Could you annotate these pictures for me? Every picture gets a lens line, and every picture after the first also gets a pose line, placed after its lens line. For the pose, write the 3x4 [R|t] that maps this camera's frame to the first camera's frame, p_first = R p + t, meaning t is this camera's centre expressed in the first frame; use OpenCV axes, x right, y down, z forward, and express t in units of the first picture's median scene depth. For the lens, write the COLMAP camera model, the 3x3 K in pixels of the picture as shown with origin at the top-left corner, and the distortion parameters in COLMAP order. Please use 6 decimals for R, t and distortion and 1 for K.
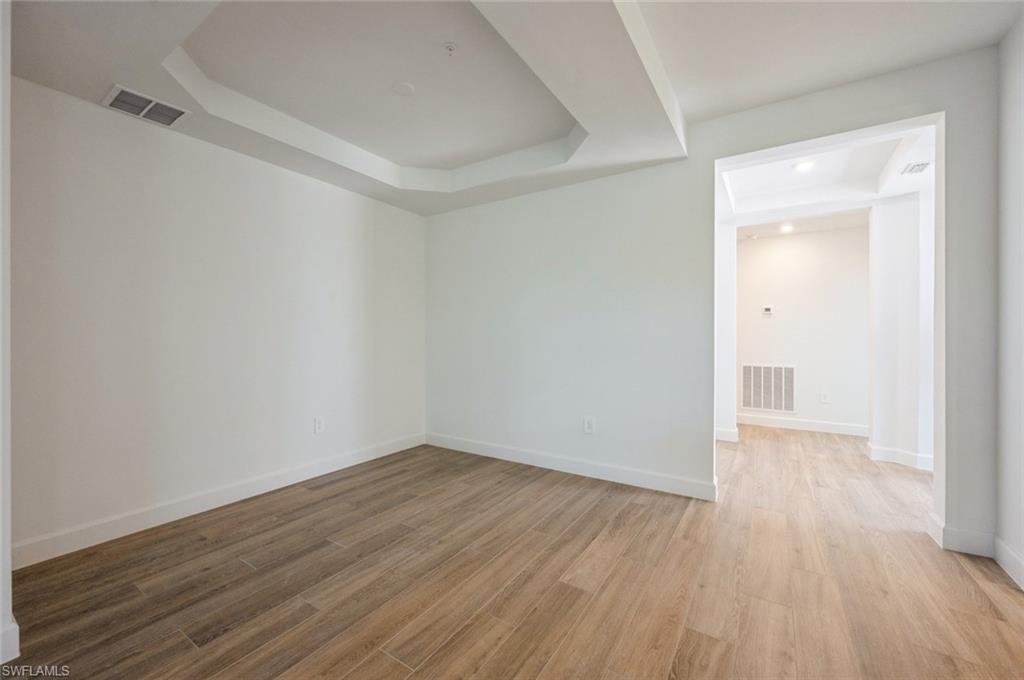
lens RADIAL K [[406.6, 0, 505.8], [0, 406.6, 337.6], [0, 0, 1]] dist [0.004835, 0.000872]
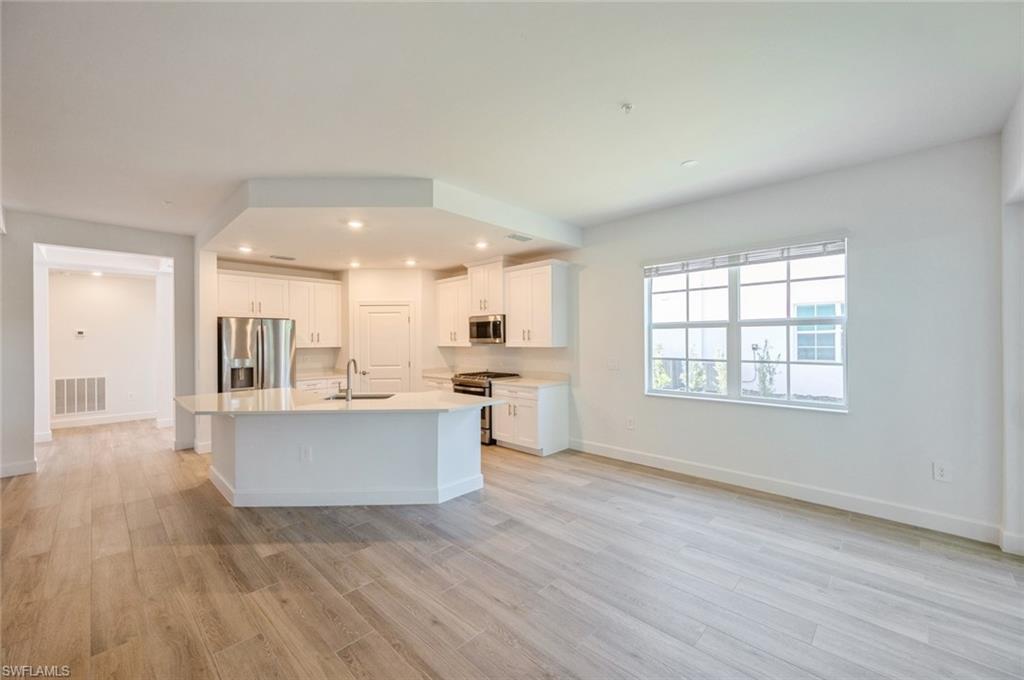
lens RADIAL K [[406.6, 0, 510.9], [0, 406.6, 338.1], [0, 0, 1]] dist [0.004835, 0.000872]
pose [[0.193007, -0.000943, 0.981197, -0.410623], [0.012250, 0.999924, -0.001449, -0.043171], [-0.981121, 0.012299, 0.193004, -0.659856]]
